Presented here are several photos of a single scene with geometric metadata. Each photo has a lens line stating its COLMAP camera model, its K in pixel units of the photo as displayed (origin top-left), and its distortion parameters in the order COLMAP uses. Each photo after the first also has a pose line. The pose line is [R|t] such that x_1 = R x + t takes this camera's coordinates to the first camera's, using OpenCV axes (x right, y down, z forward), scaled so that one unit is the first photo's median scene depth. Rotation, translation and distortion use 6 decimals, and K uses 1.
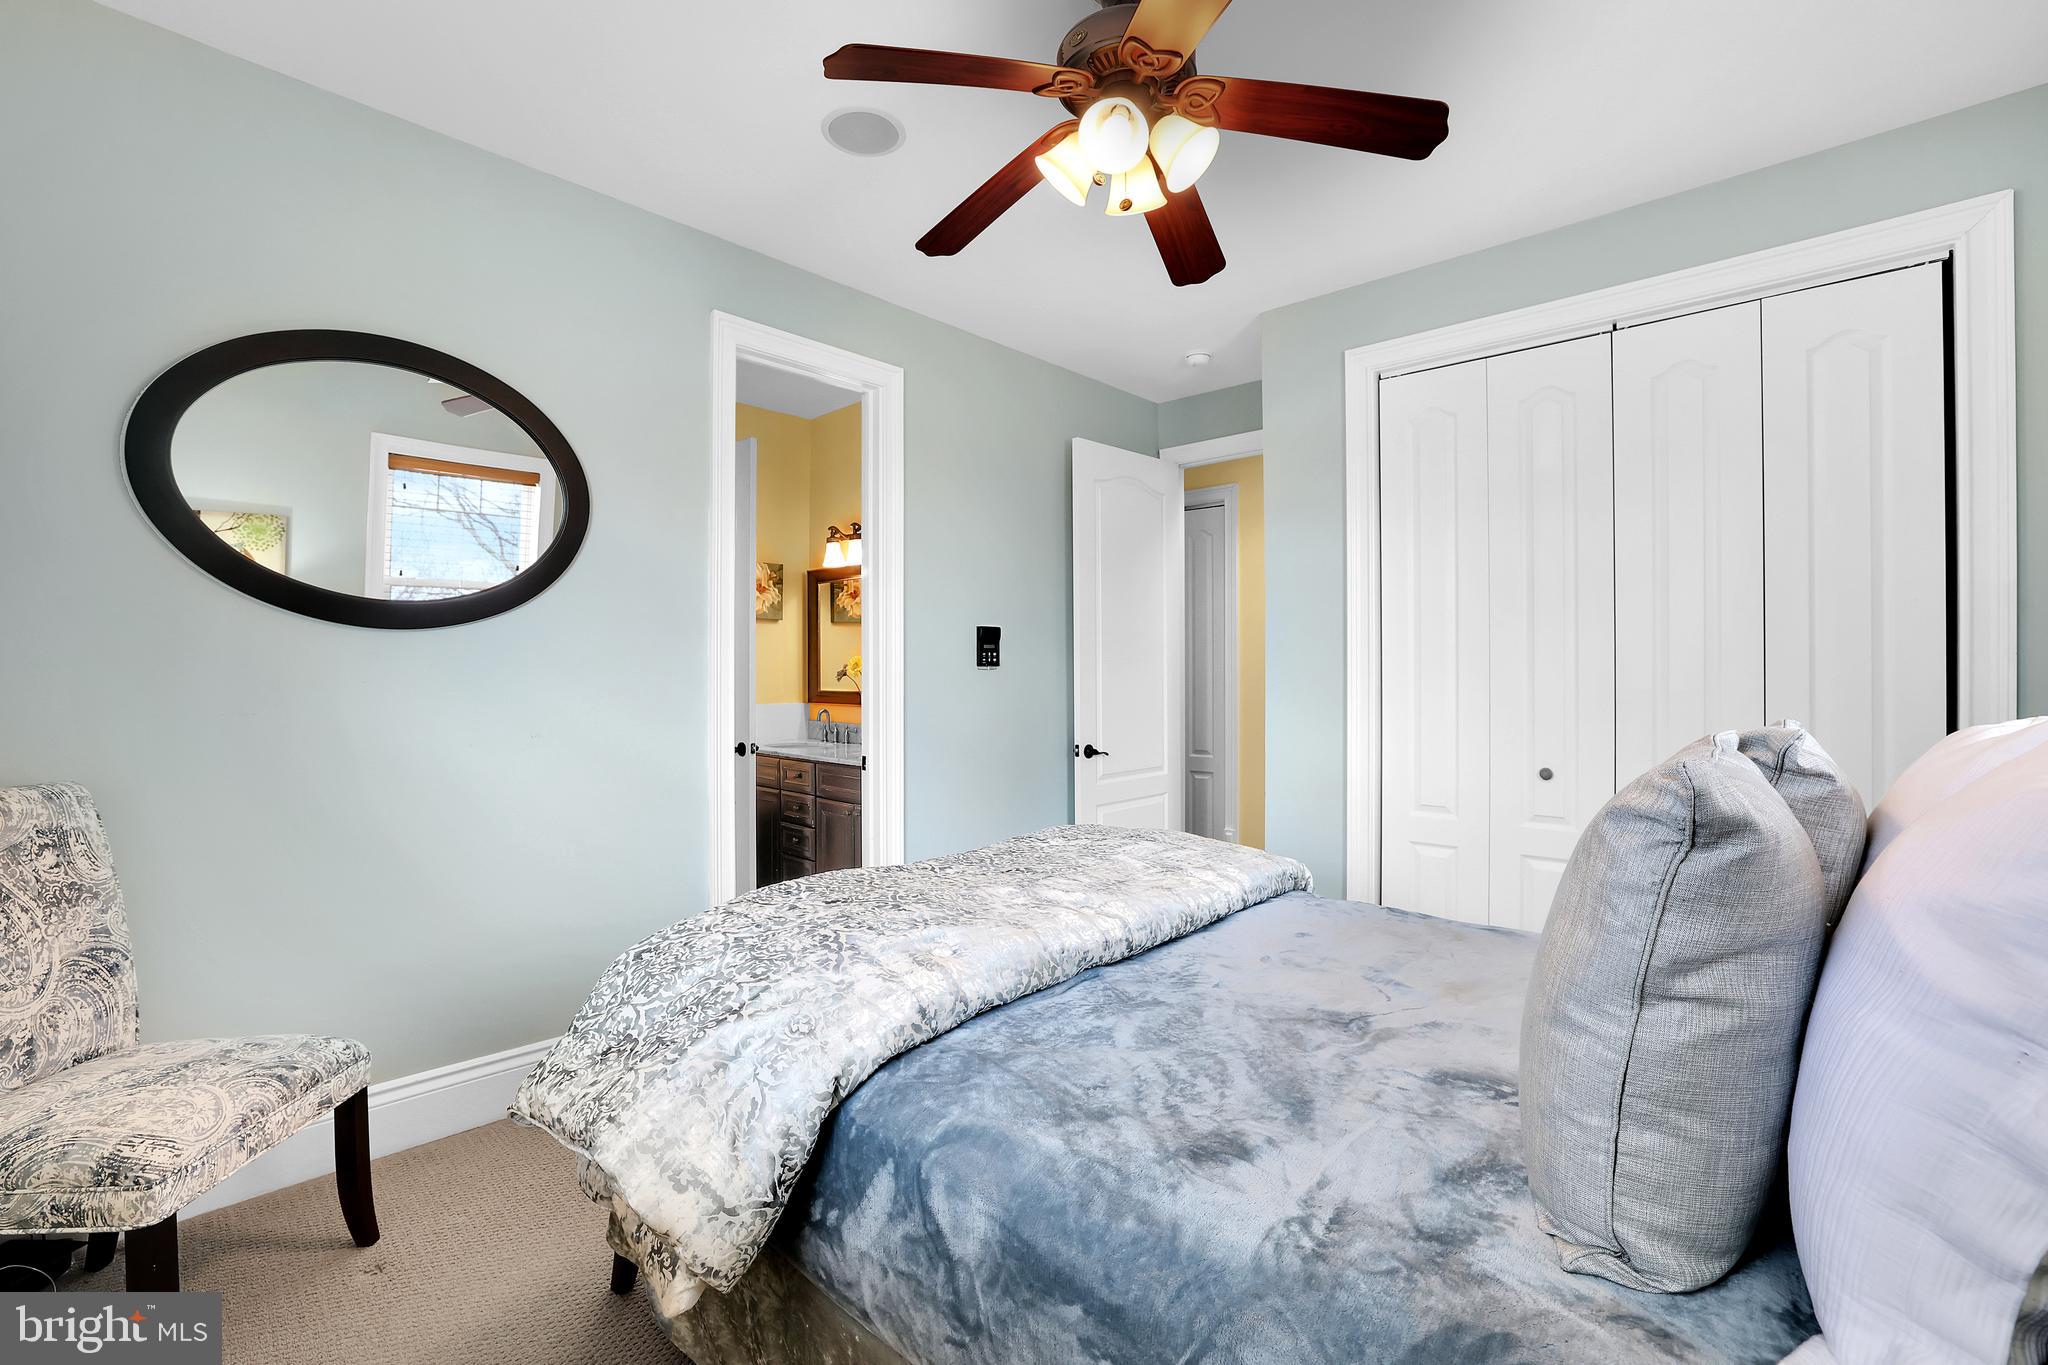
lens RADIAL K [[899.6, 0, 1008.4], [0, 899.6, 670.2], [0, 0, 1]] dist [-0.001441, 0.000027]
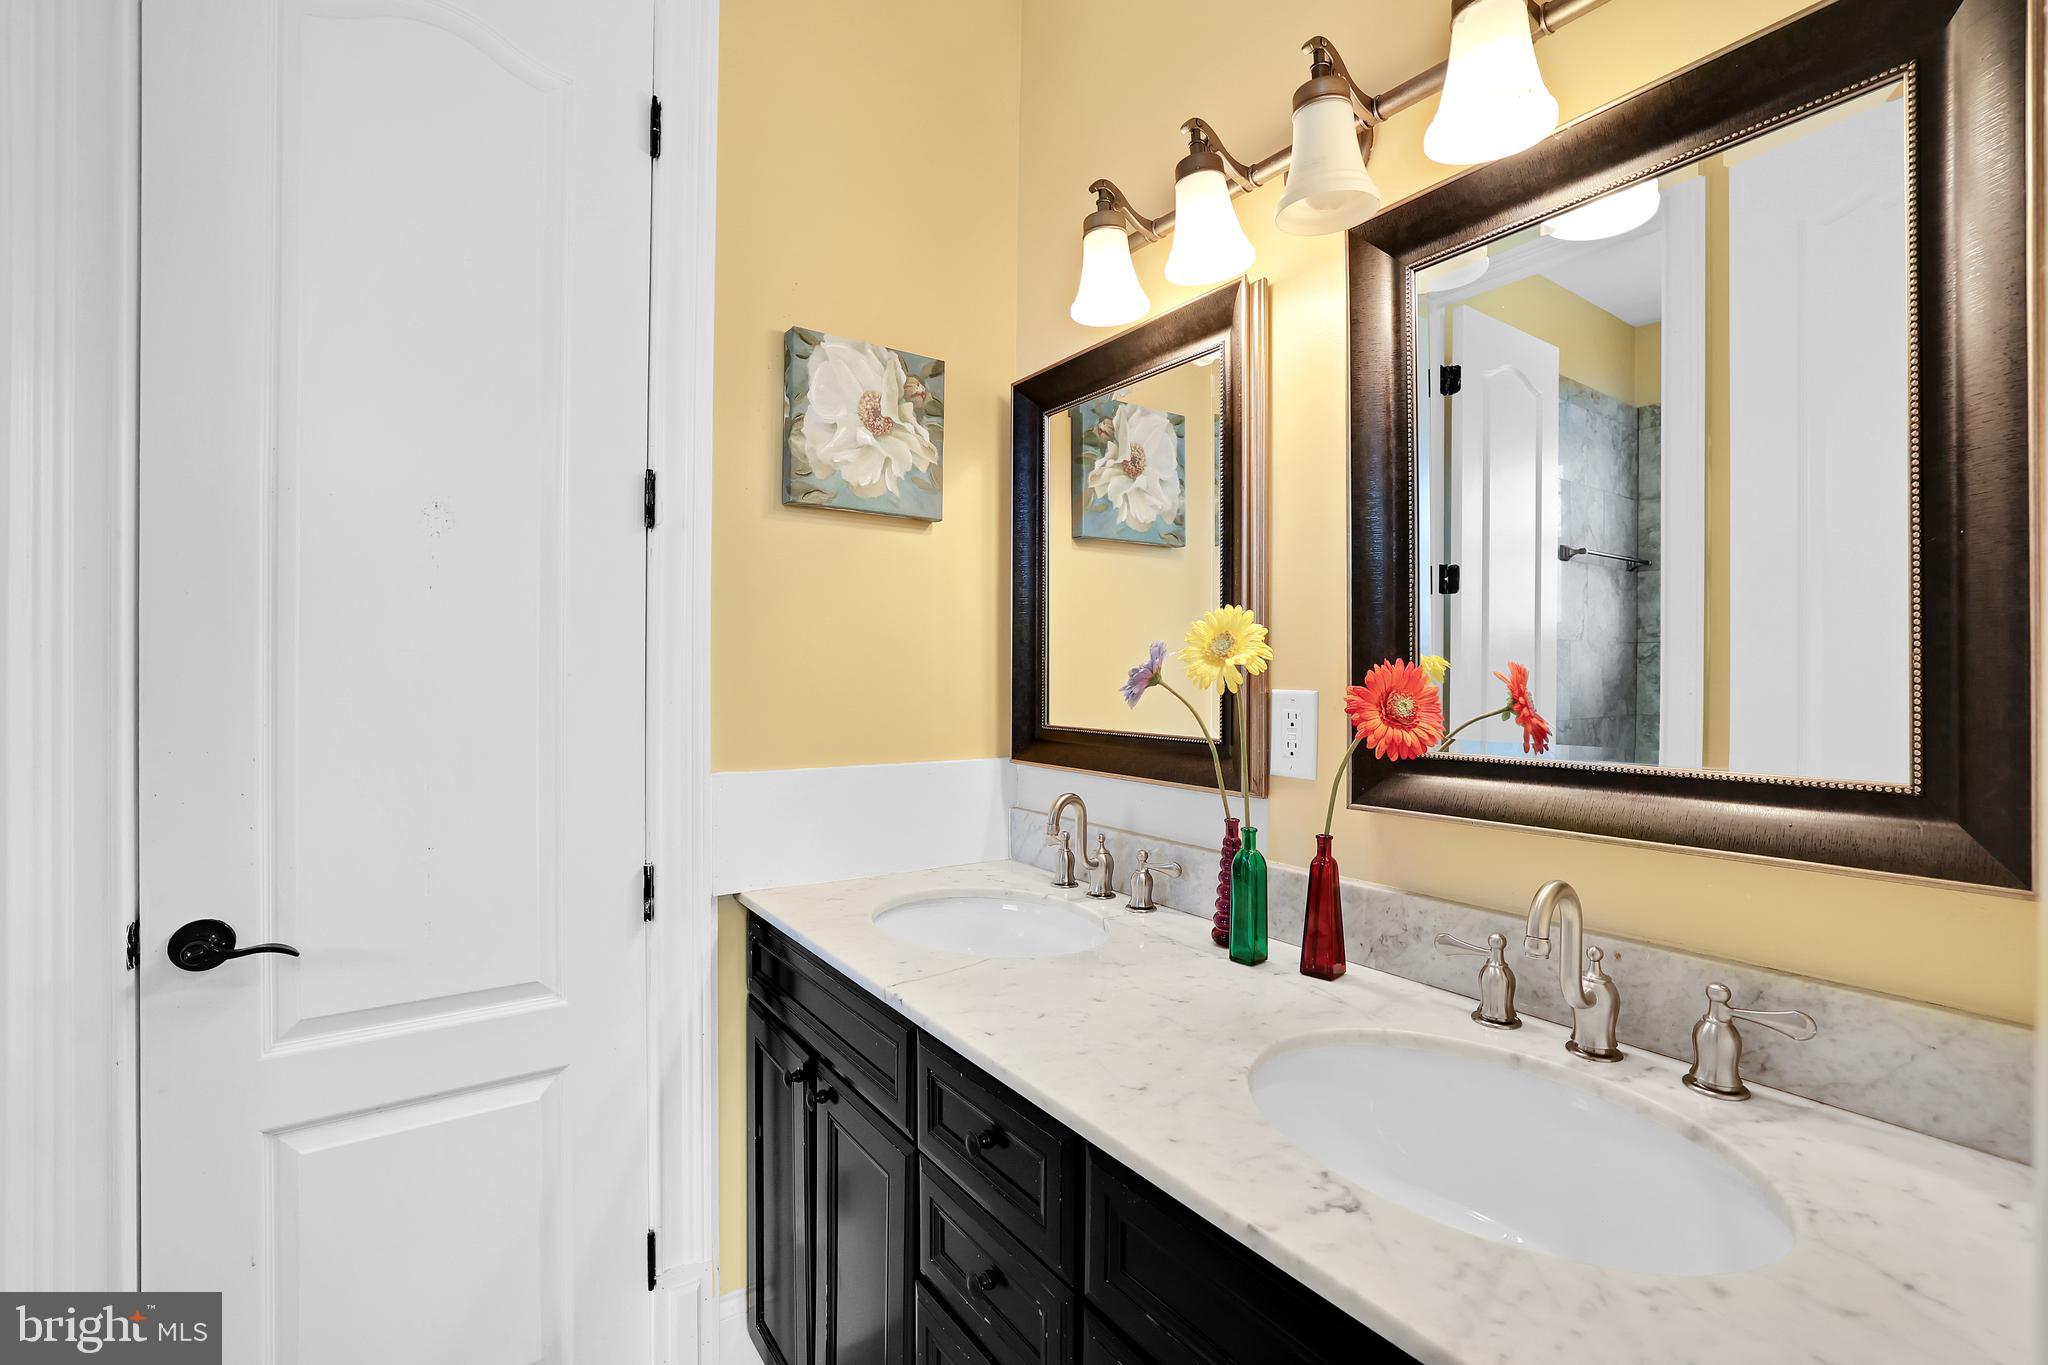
lens RADIAL K [[899.6, 0, 1028.7], [0, 899.6, 680.0], [0, 0, 1]] dist [-0.001441, 0.000027]
pose [[0.986402, -0.002946, -0.164322, -0.164662], [0.002905, 0.999996, -0.000489, 0.004596], [0.164323, 0.000005, 0.986407, 0.675700]]
